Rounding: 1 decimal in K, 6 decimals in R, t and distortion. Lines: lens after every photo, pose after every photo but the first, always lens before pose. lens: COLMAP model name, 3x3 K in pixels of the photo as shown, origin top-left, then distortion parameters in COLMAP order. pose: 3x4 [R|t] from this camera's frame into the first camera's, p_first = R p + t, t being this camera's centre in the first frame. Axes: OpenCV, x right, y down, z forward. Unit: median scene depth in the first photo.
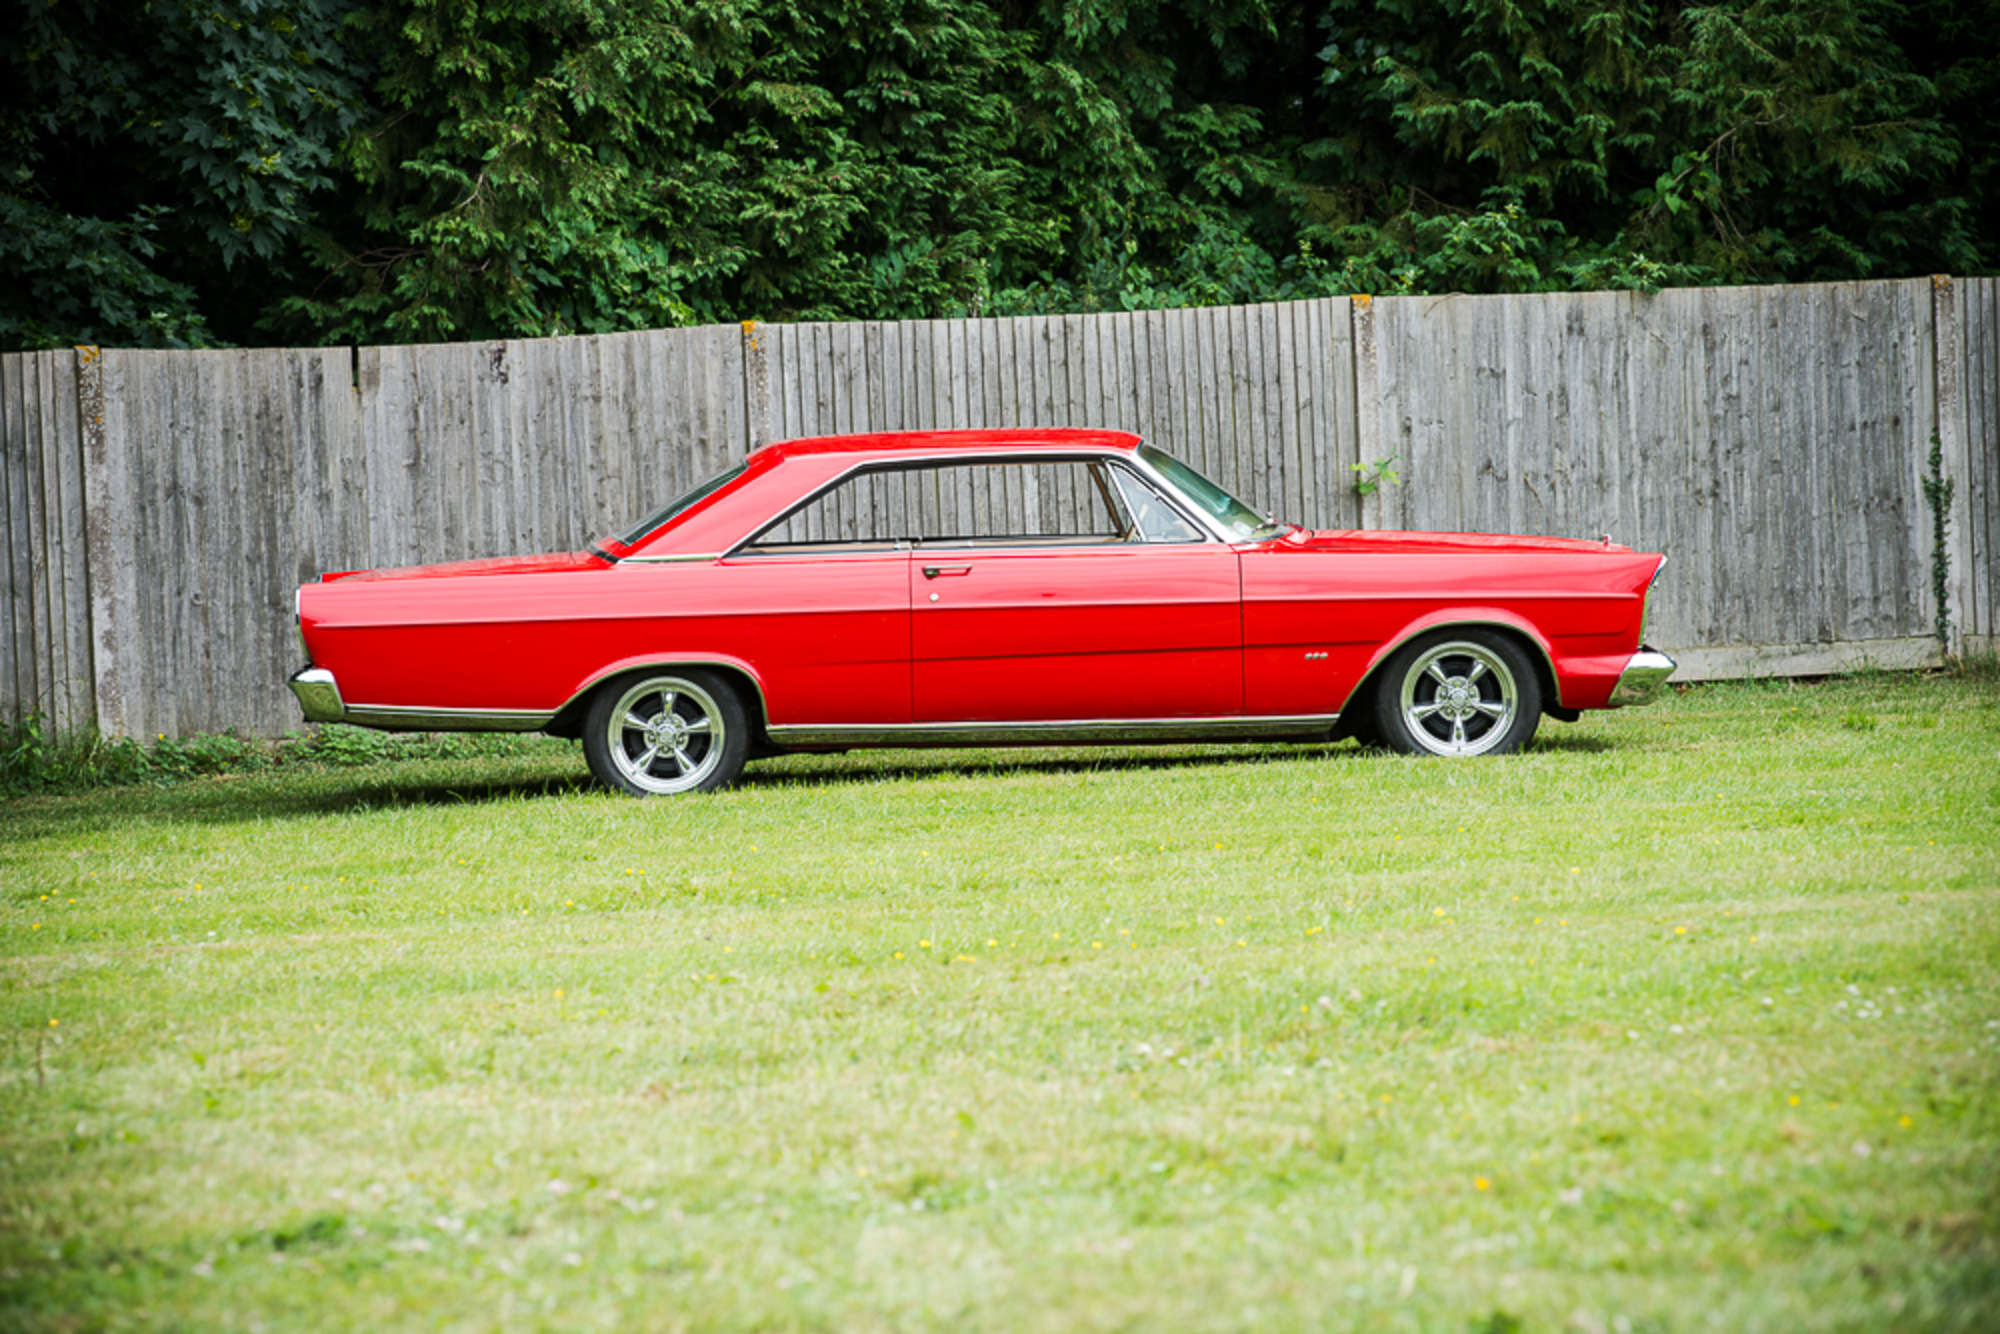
lens RADIAL K [[7723.4, 0, 1000.0], [0, 7723.4, 667.0], [0, 0, 1]] dist [1.670232, -57.728846]
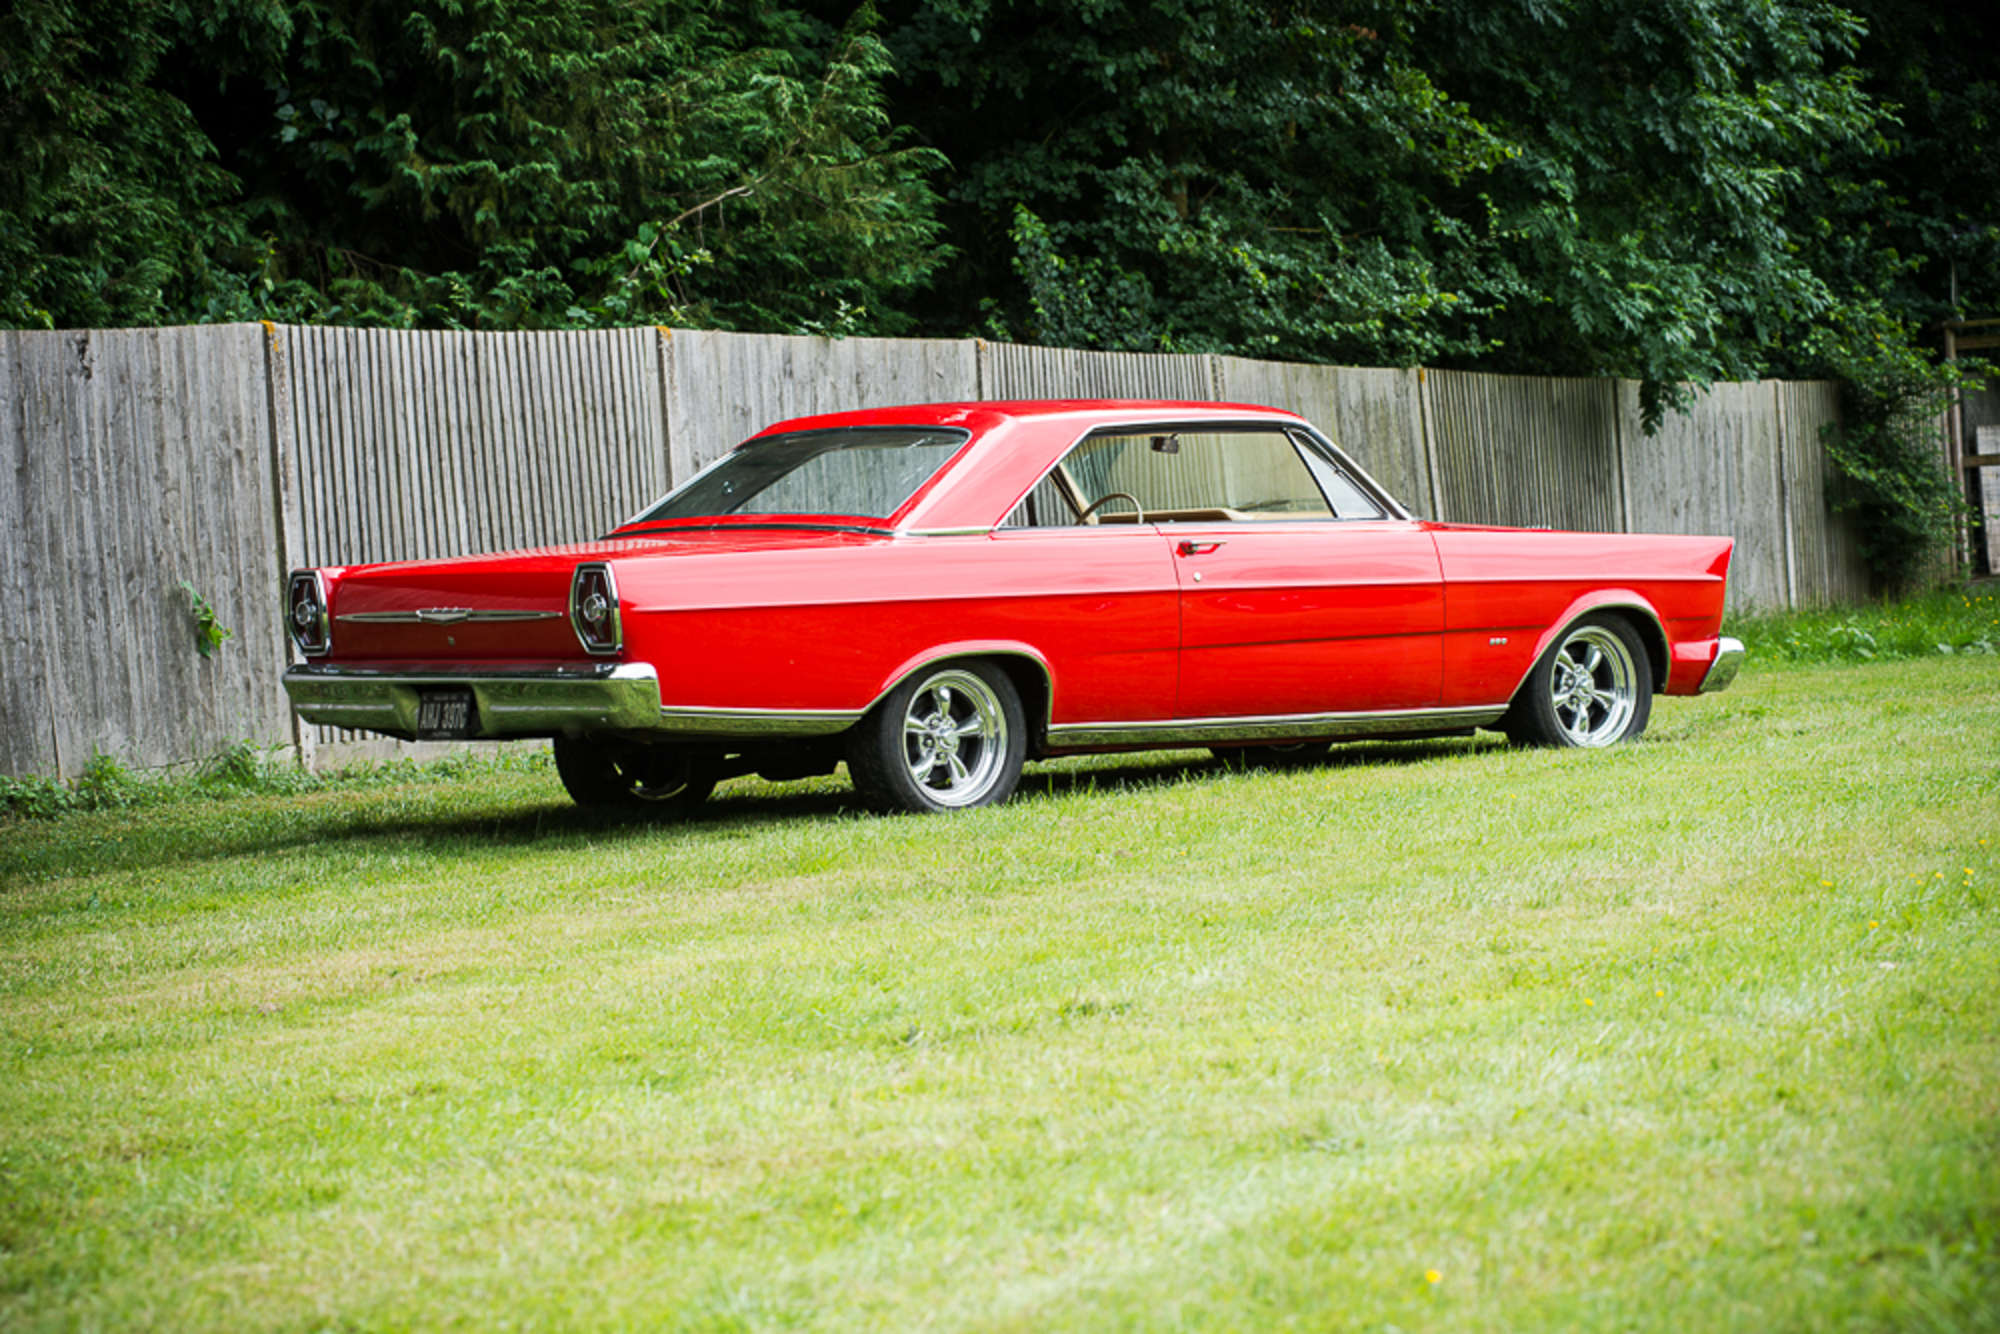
lens RADIAL K [[5419.7, 0, 1000.0], [0, 5419.7, 667.0], [0, 0, 1]] dist [0.010582, 0.484195]
pose [[0.786260, -0.008766, 0.617834, -0.357860], [0.031740, 0.999152, -0.026217, 0.014738], [-0.617080, 0.040224, 0.785872, 0.463181]]
